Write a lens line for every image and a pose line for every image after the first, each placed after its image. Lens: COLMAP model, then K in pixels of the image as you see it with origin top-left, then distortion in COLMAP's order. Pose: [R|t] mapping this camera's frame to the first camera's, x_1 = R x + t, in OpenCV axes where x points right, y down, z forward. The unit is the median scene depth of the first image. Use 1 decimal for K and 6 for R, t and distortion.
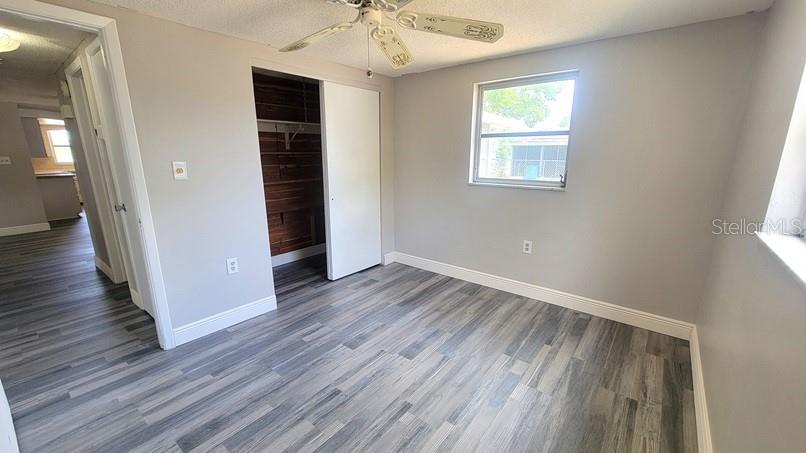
lens RADIAL K [[329.0, 0, 401.3], [0, 329.0, 230.2], [0, 0, 1]] dist [0.002130, 0.000214]
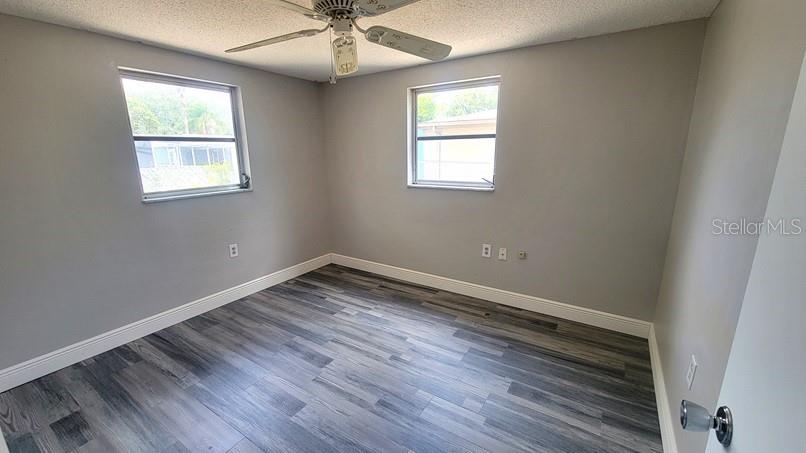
lens RADIAL K [[329.0, 0, 401.3], [0, 329.0, 230.2], [0, 0, 1]] dist [0.002130, 0.000214]
pose [[-0.085519, -0.229226, 0.969609, -0.758685], [0.261543, 0.933881, 0.243847, -0.141955], [-0.961396, 0.274448, -0.019912, 0.624347]]
